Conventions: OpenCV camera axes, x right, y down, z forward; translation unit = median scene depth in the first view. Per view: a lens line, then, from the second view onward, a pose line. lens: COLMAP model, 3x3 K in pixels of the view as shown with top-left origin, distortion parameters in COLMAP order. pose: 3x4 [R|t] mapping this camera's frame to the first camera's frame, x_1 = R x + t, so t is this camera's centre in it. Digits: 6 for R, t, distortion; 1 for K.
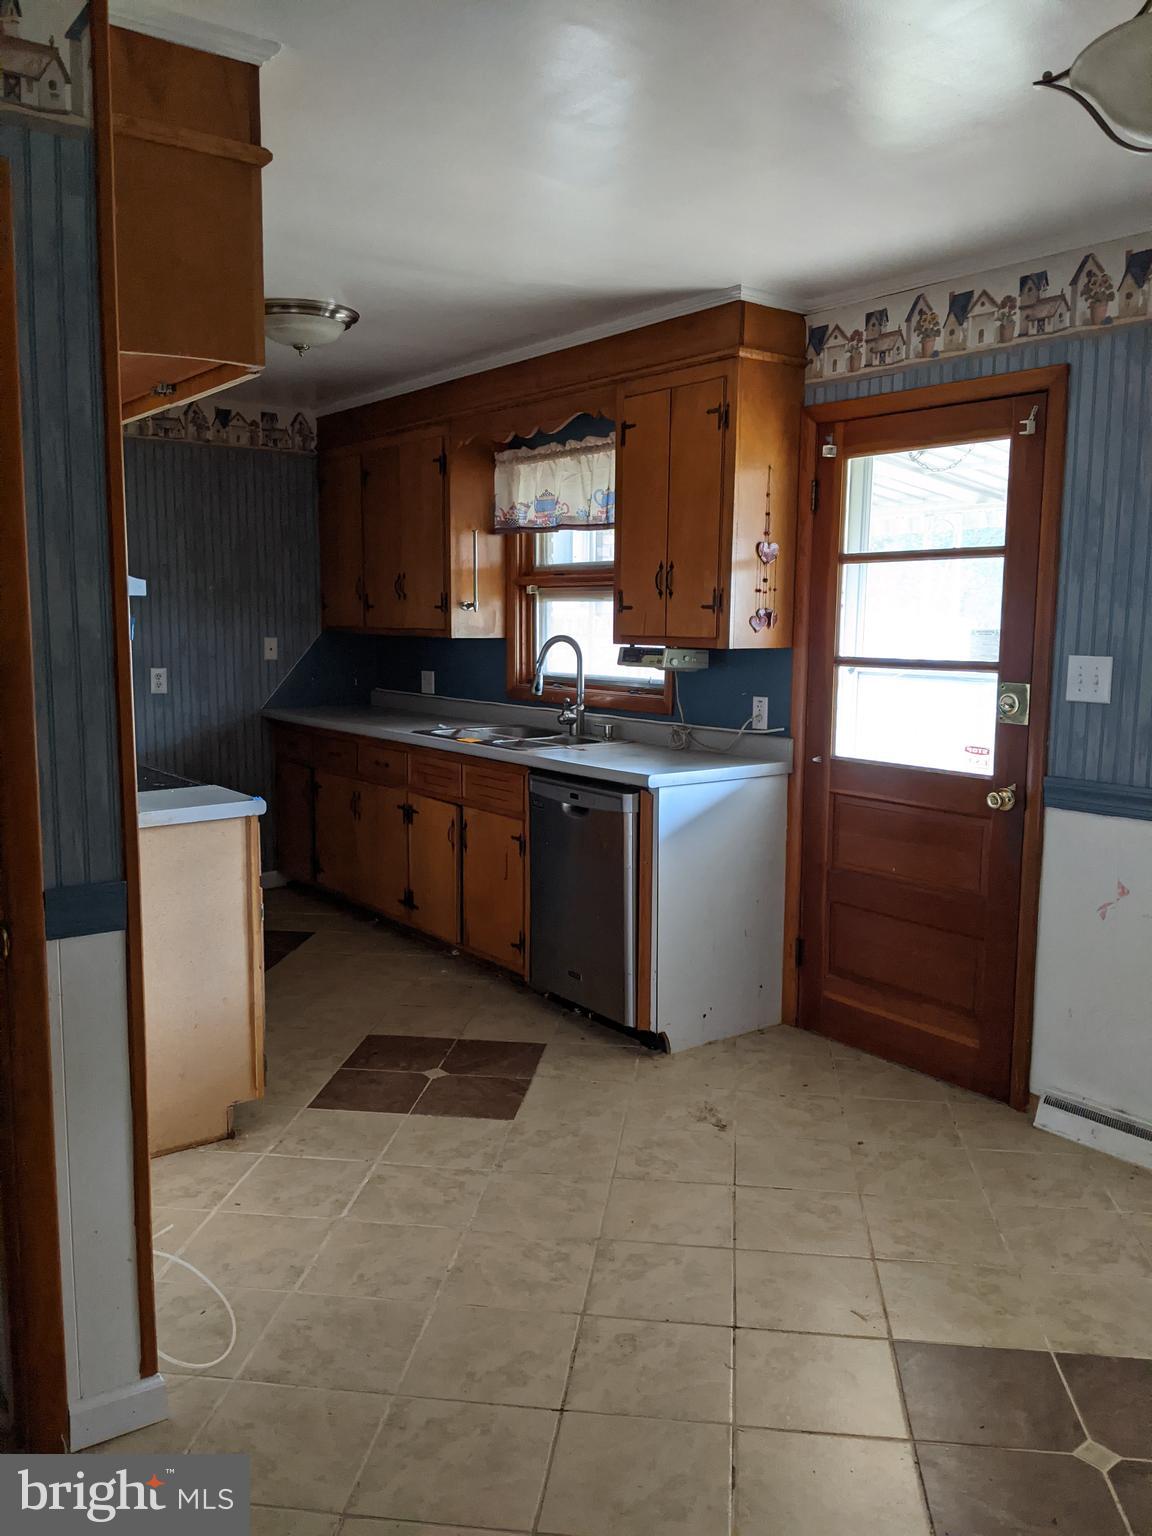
lens RADIAL K [[1217.0, 0, 572.9], [0, 1217.0, 764.8], [0, 0, 1]] dist [0.117910, -0.233820]
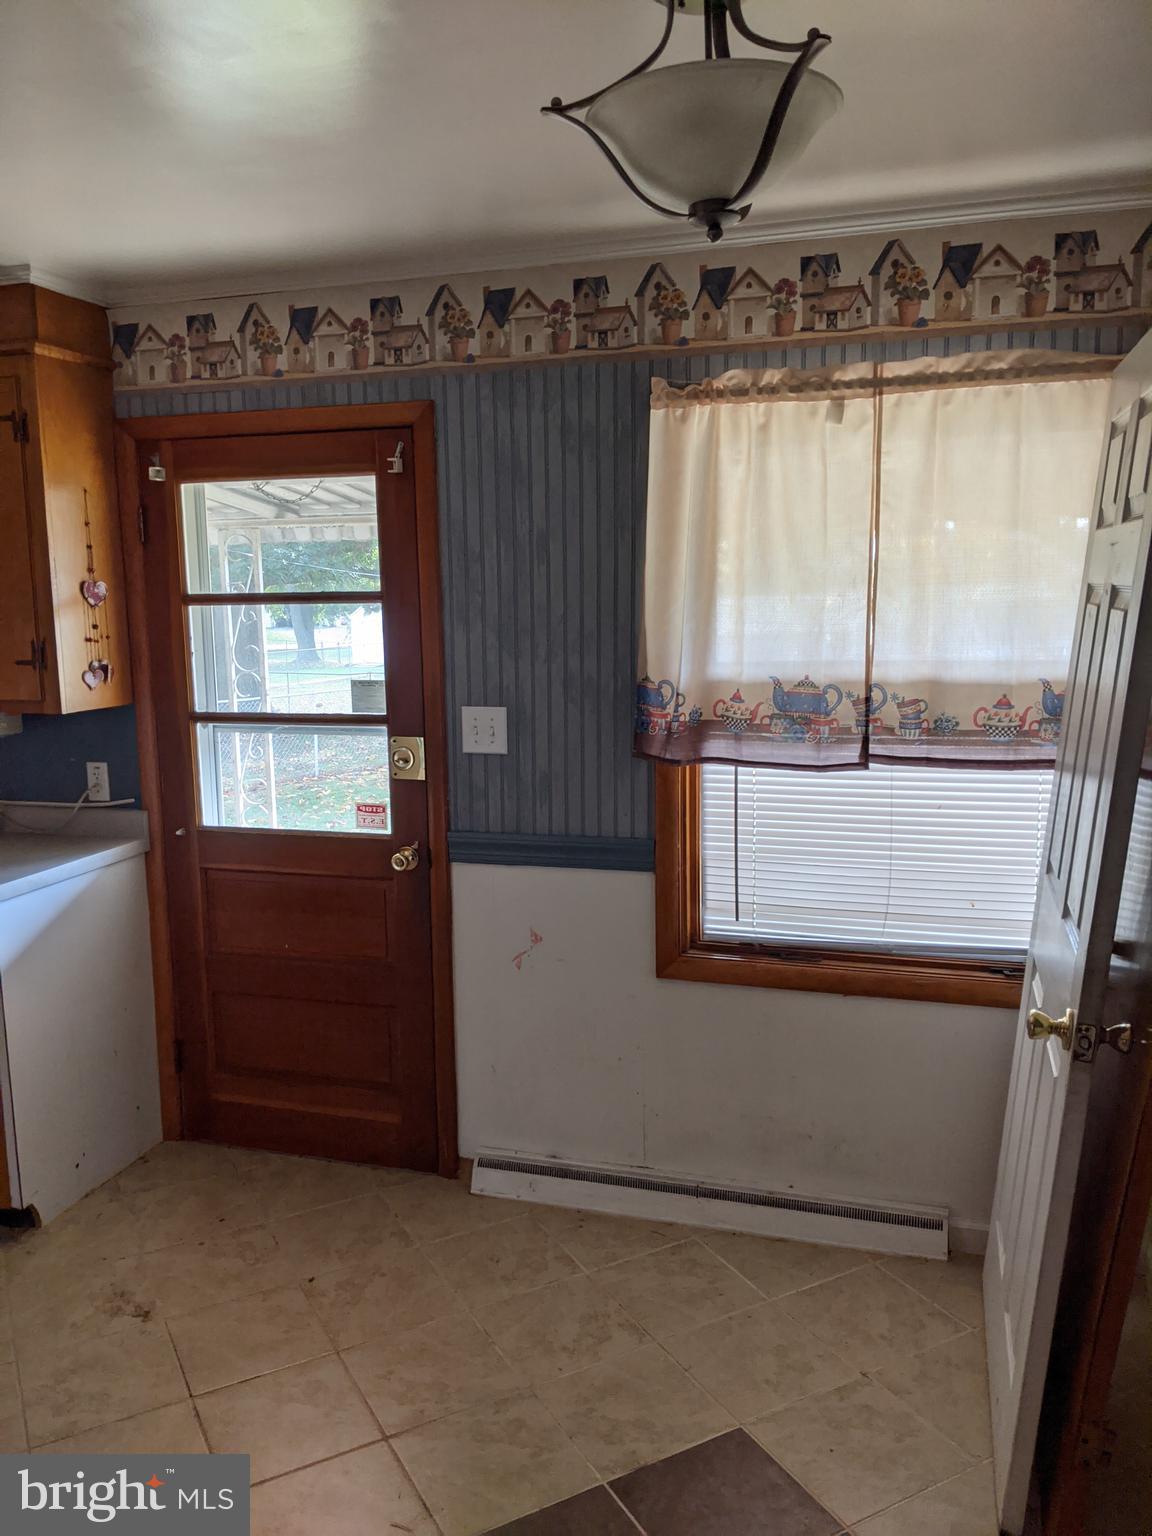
lens RADIAL K [[1217.0, 0, 572.9], [0, 1217.0, 764.8], [0, 0, 1]] dist [0.117910, -0.233820]
pose [[0.815610, -0.108053, 0.568423, -0.063906], [0.097487, 0.994026, 0.049075, -0.070190], [-0.570330, 0.015388, 0.821271, 0.143439]]
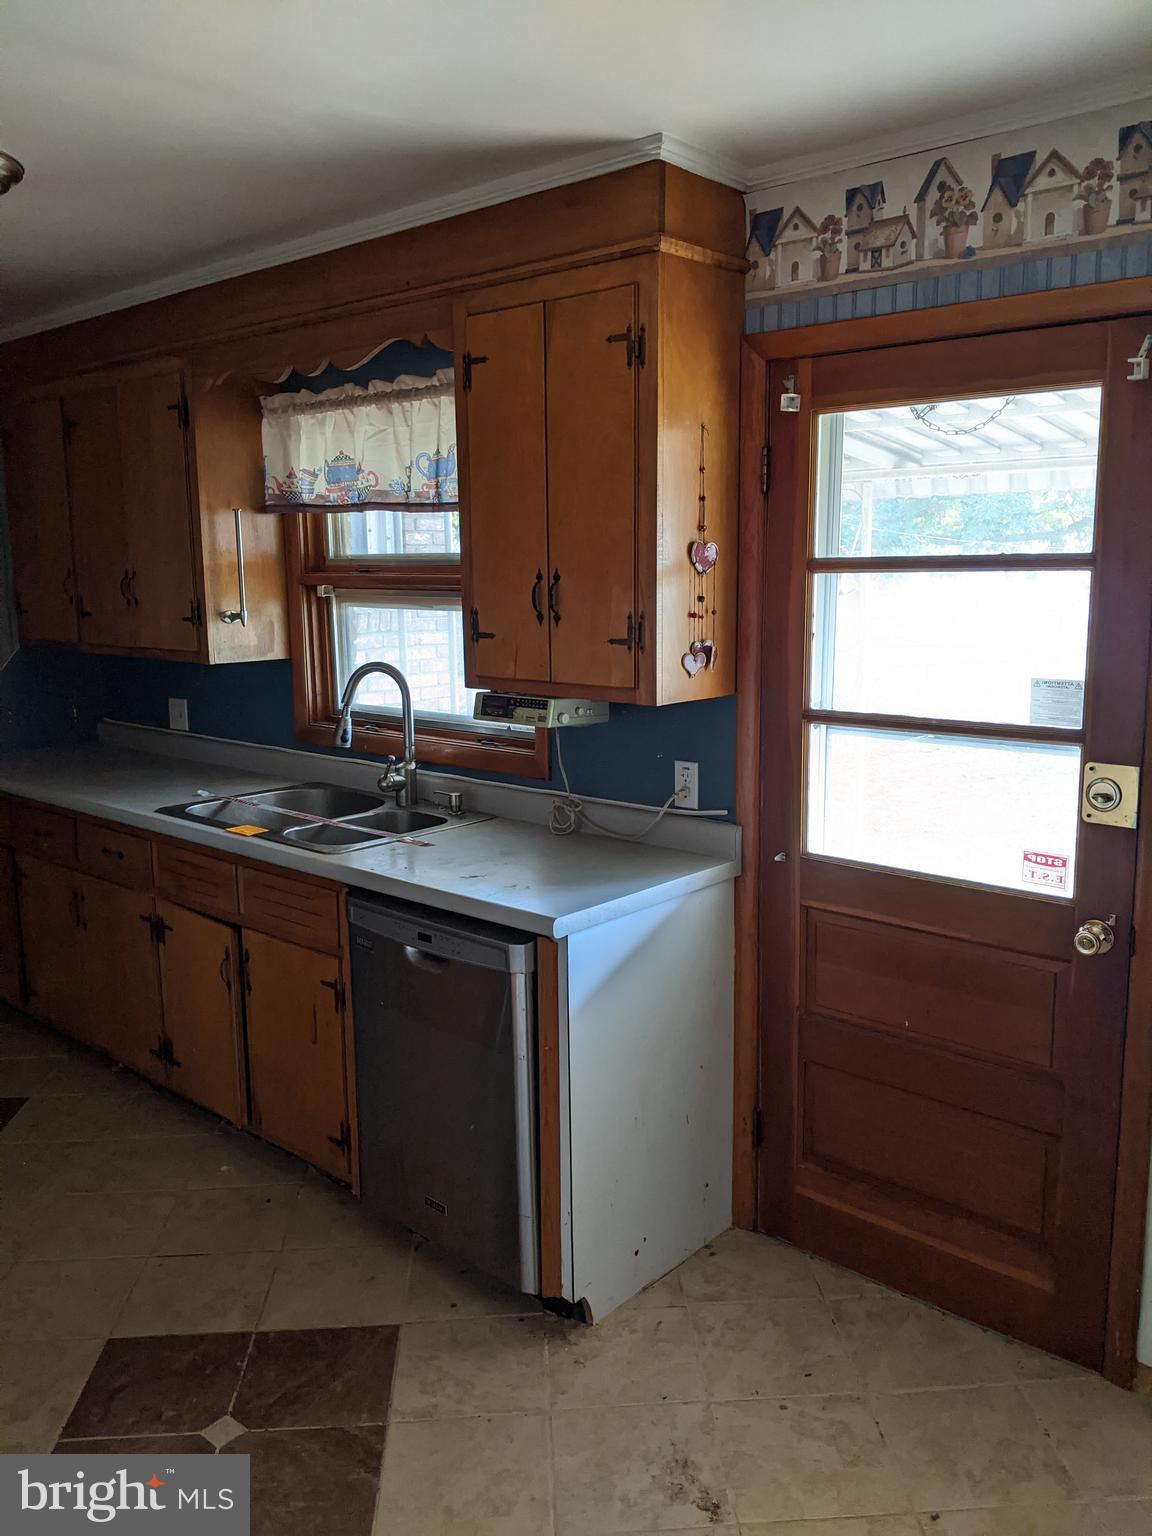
lens RADIAL K [[1240.3, 0, 597.4], [0, 1240.3, 762.9], [0, 0, 1]] dist [0.116745, -0.215892]
pose [[0.979668, -0.049819, 0.194343, -0.034769], [0.042711, 0.998262, 0.040600, -0.094656], [-0.196027, -0.031474, 0.980093, 0.358015]]
